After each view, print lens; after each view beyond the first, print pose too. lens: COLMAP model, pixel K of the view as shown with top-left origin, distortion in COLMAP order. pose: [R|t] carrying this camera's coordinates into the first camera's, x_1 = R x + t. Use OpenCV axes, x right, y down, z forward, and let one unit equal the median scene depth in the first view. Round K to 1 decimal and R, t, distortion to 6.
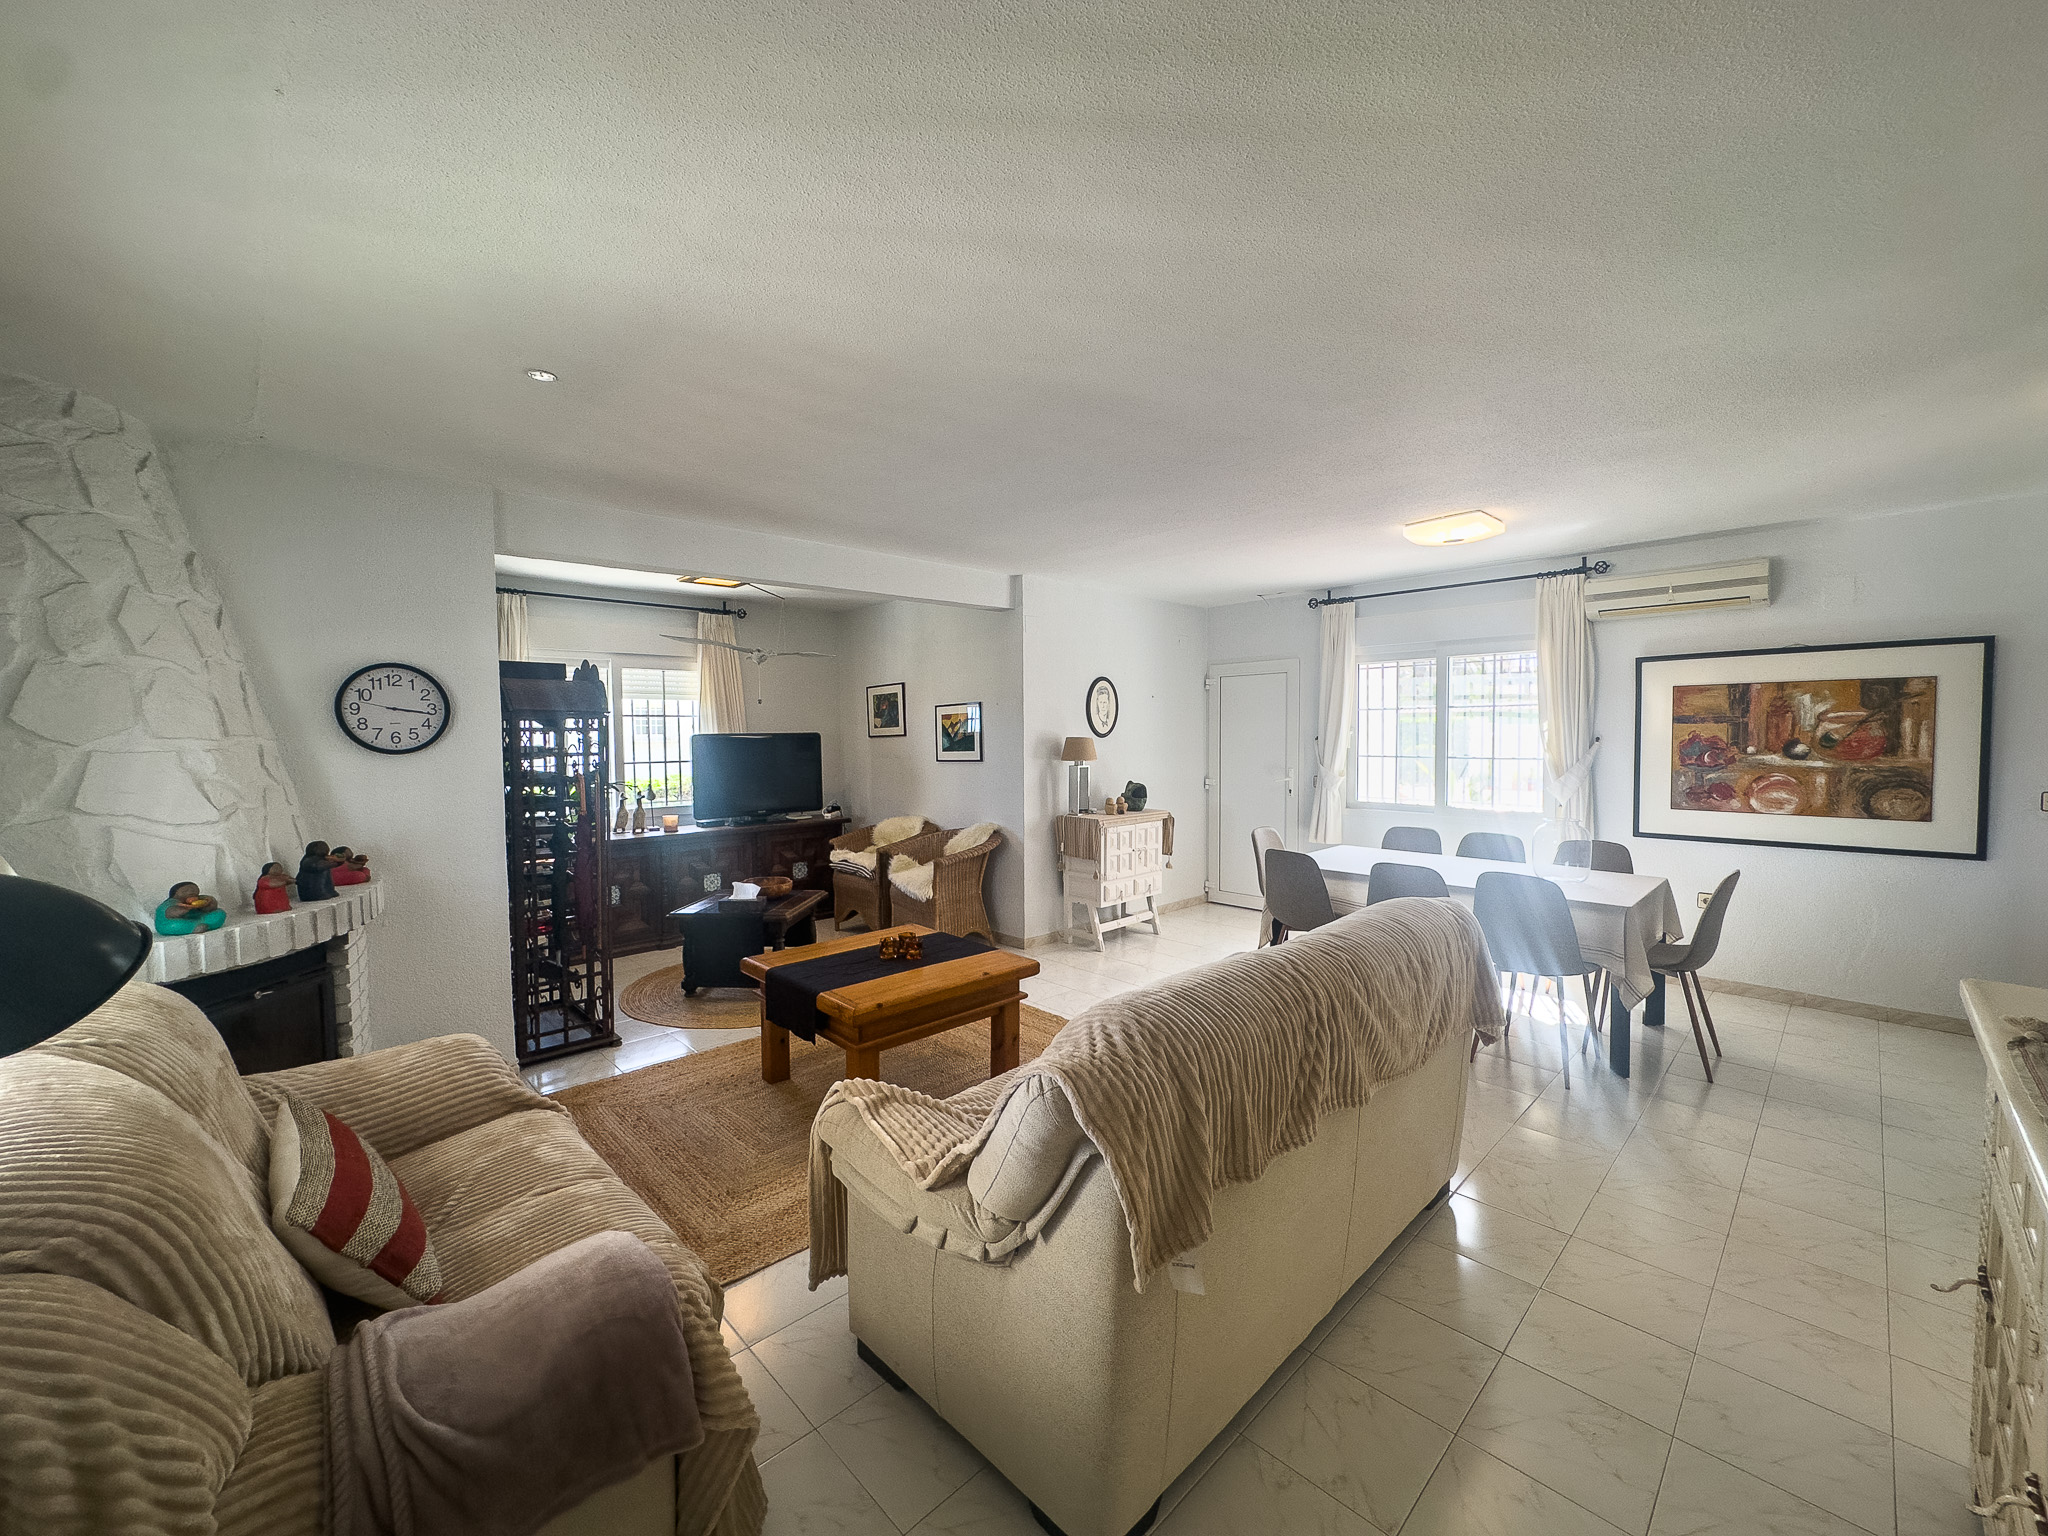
lens RADIAL K [[817.5, 0, 1029.0], [0, 817.5, 769.0], [0, 0, 1]] dist [-0.001488, 0.000204]
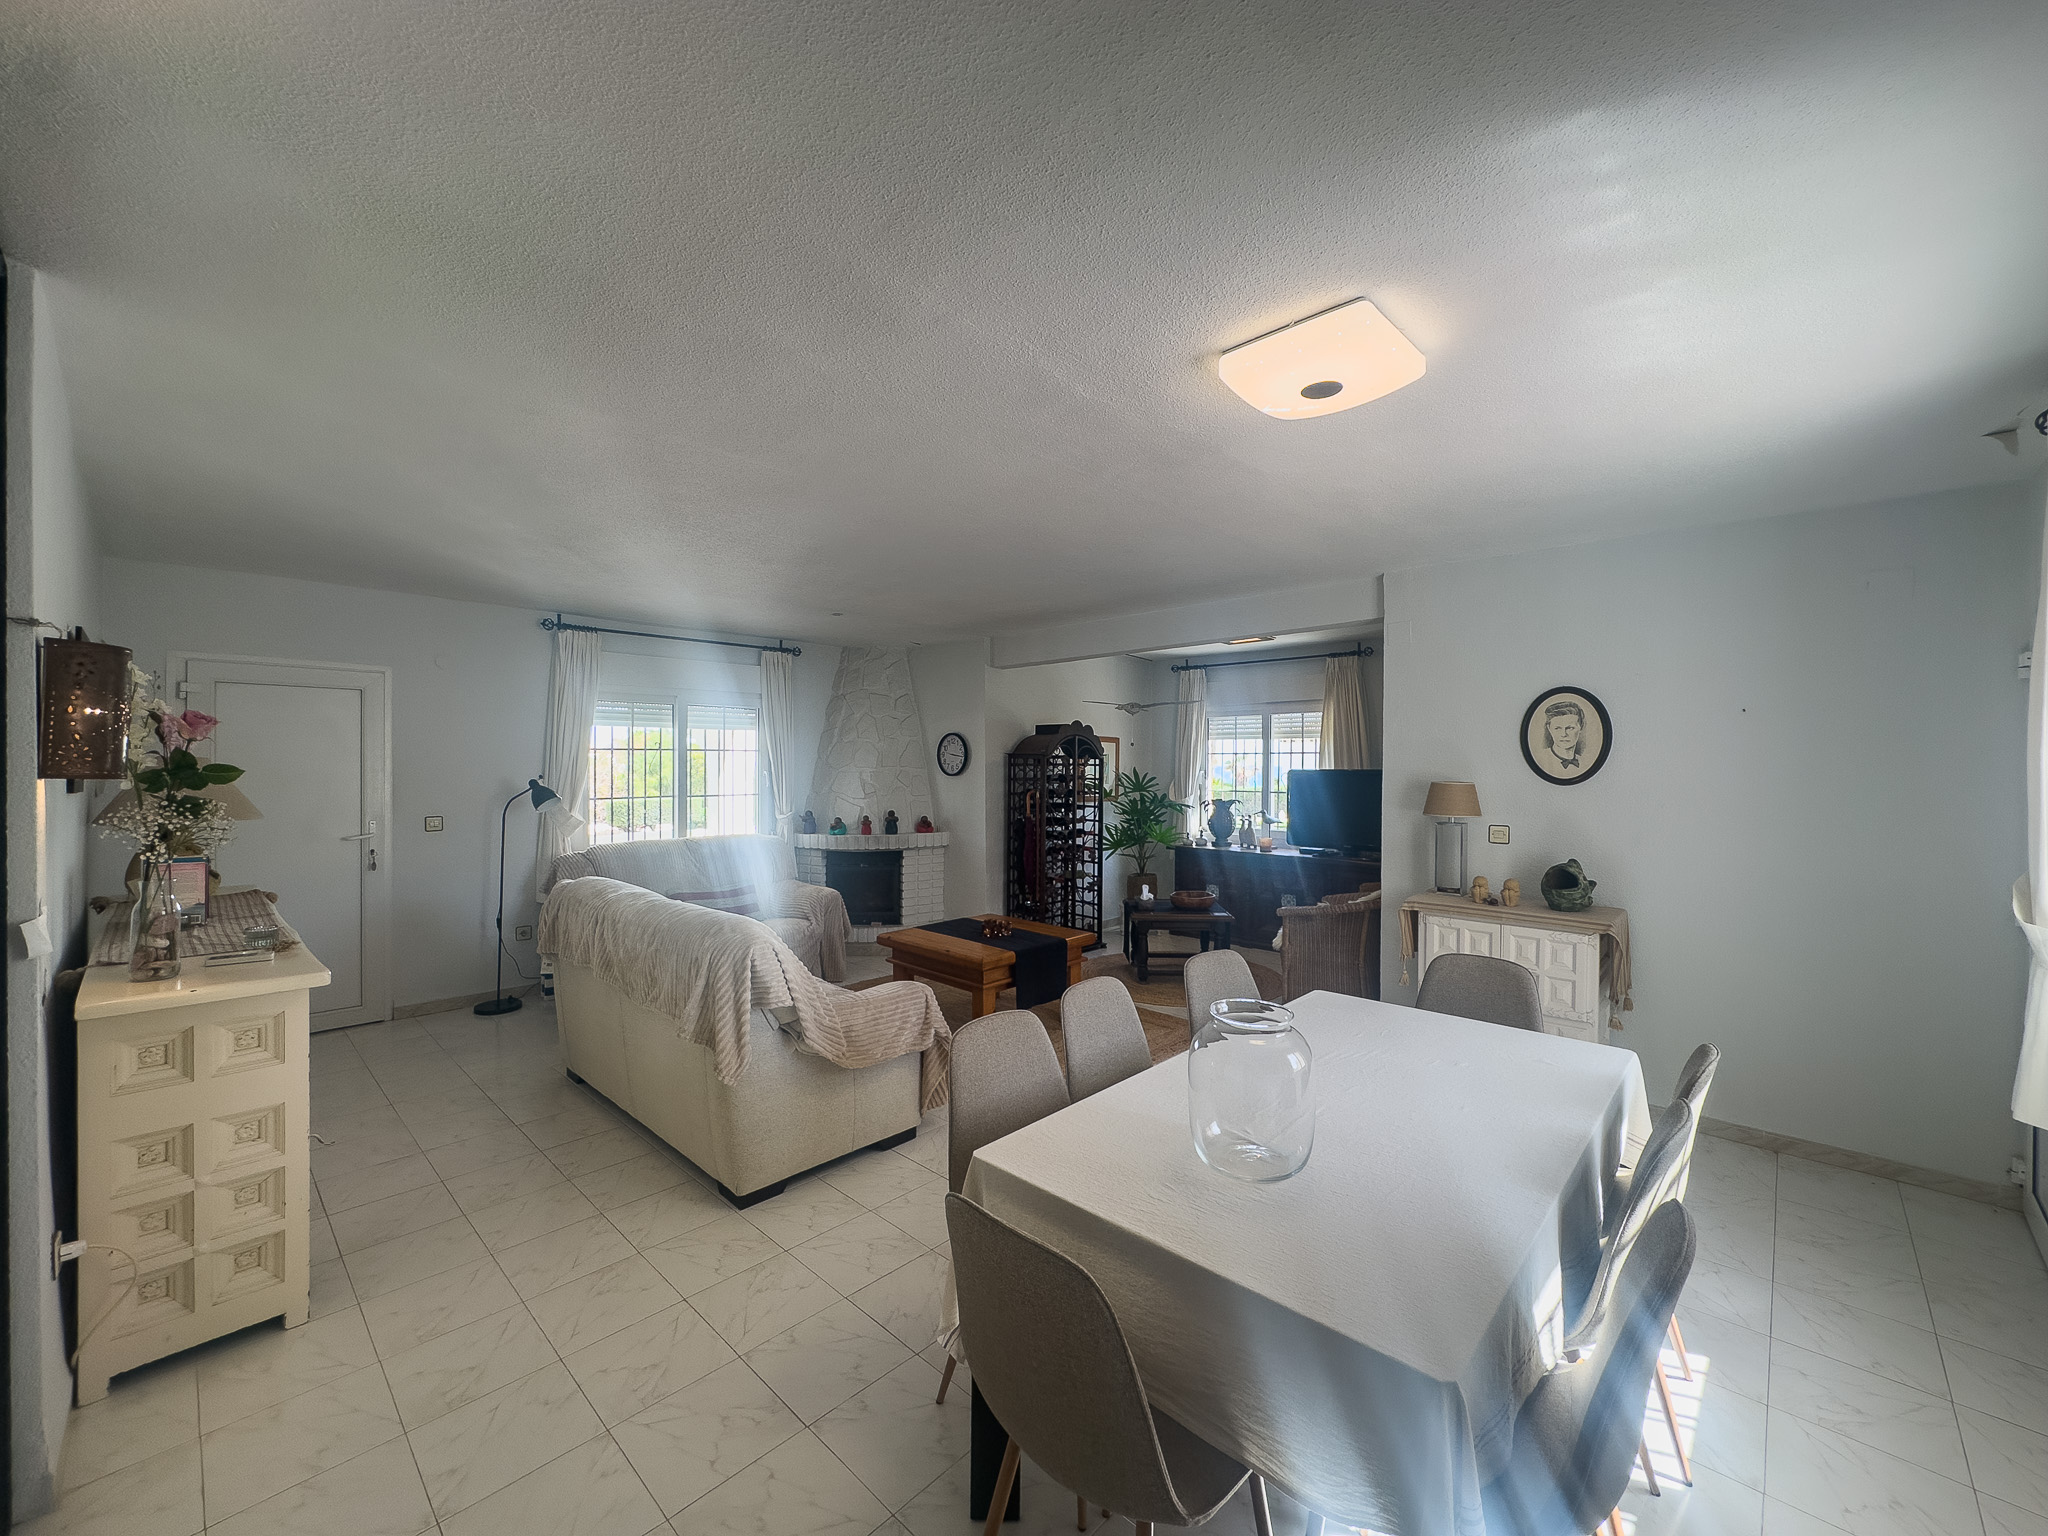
lens RADIAL K [[817.5, 0, 1020.2], [0, 817.5, 764.3], [0, 0, 1]] dist [-0.001488, 0.000204]
pose [[0.033392, 0.010023, -0.999392, 0.711258], [-0.050860, 0.998671, 0.008317, -0.039486], [0.998147, 0.050551, 0.033858, 0.587449]]
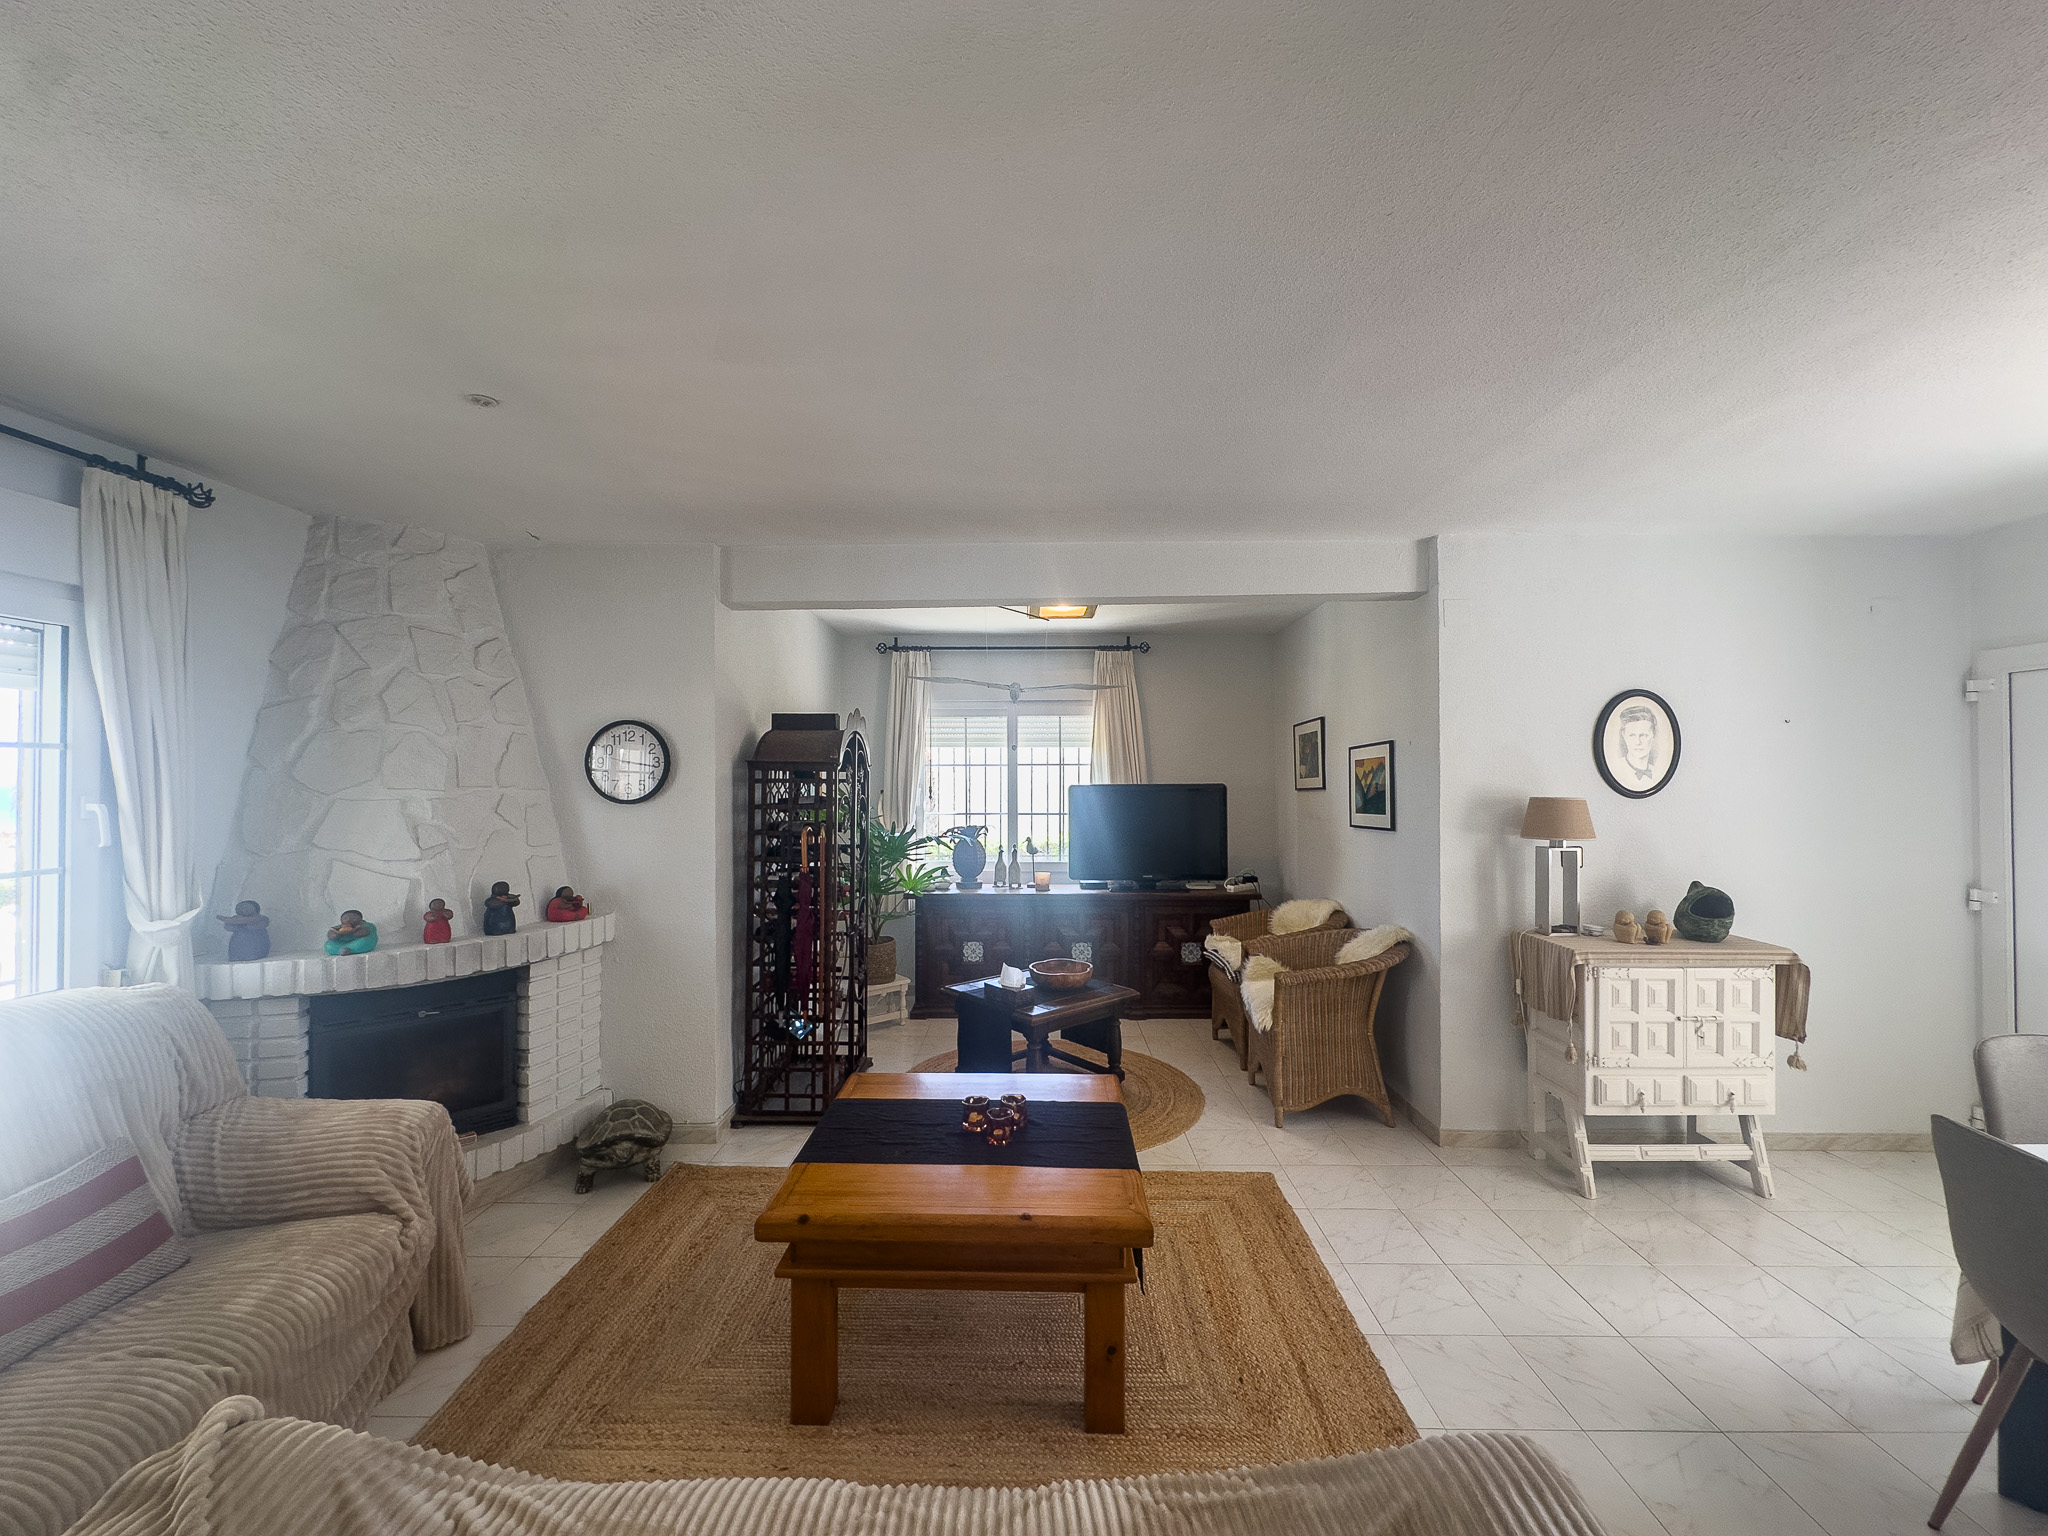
lens RADIAL K [[817.5, 0, 1022.5], [0, 817.5, 769.0], [0, 0, 1]] dist [-0.001488, 0.000204]
pose [[0.706090, -0.003040, -0.708115, 0.193507], [-0.036585, 0.998499, -0.040766, -0.020944], [0.707176, 0.054691, 0.704919, 0.321502]]
